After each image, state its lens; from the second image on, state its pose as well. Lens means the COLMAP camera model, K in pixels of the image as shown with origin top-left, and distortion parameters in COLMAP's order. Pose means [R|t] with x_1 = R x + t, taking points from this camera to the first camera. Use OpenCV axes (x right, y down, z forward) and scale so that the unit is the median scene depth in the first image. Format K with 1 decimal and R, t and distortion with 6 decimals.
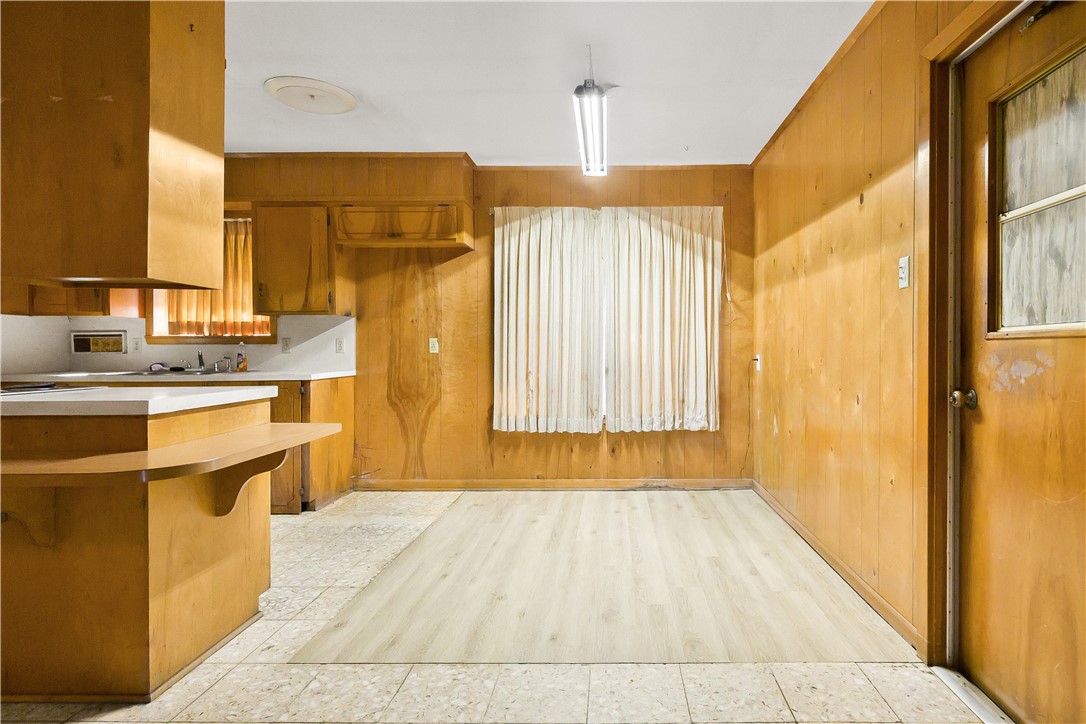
lens RADIAL K [[559.0, 0, 605.6], [0, 559.0, 349.6], [0, 0, 1]] dist [-0.002080, -0.000314]
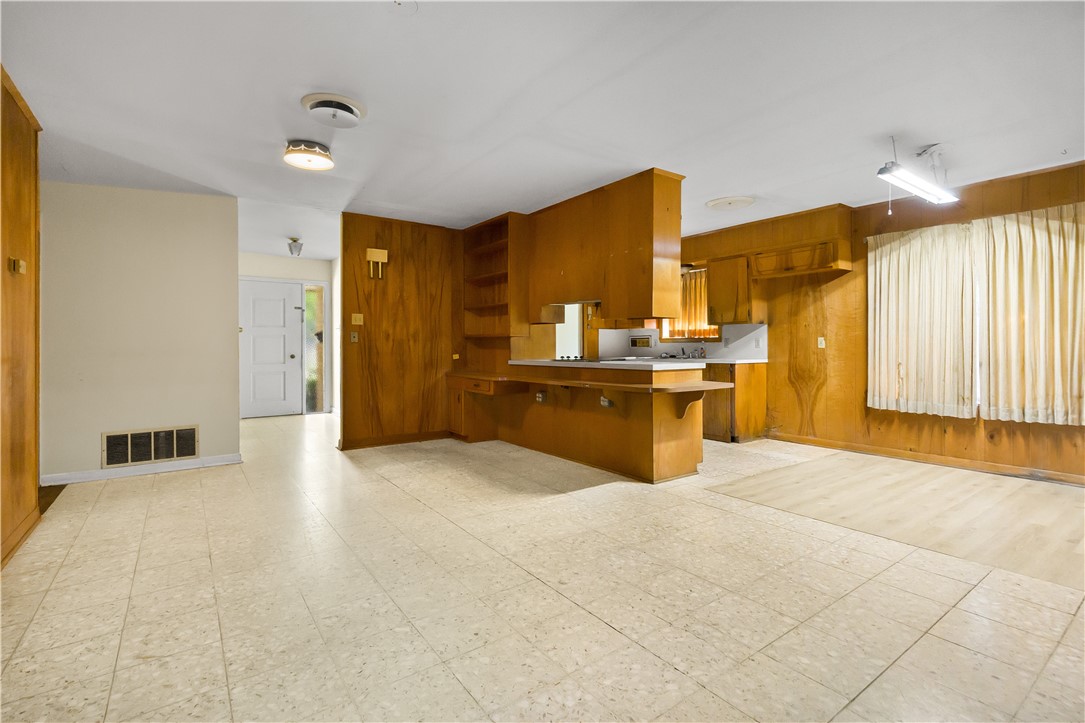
lens RADIAL K [[494.9, 0, 543.9], [0, 494.9, 343.0], [0, 0, 1]] dist [0.001805, 0.000170]
pose [[0.594472, -0.004387, -0.804104, 0.281672], [-0.001216, 0.999979, -0.006355, 0.002449], [0.804115, 0.004755, 0.594455, -0.298900]]
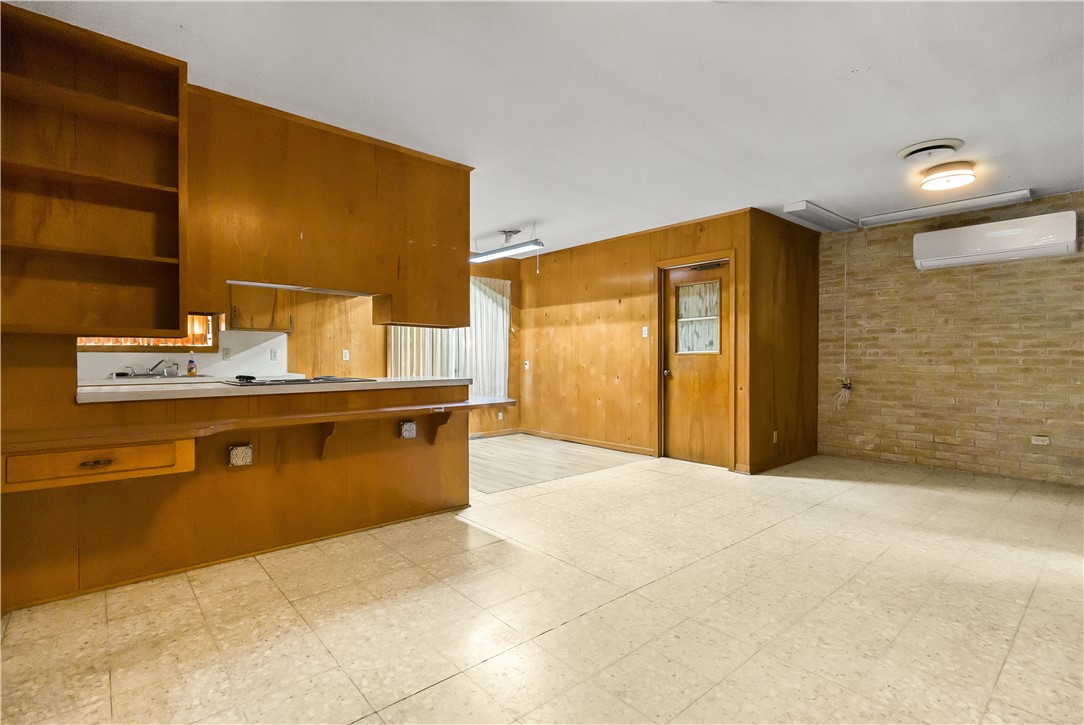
lens RADIAL K [[511.4, 0, 542.0], [0, 511.4, 362.5], [0, 0, 1]] dist [0.001419, -0.000277]
pose [[0.748830, -0.003142, 0.662755, -0.820412], [-0.000793, 0.999984, 0.005637, 0.004327], [-0.662762, -0.004747, 0.748815, -0.330310]]
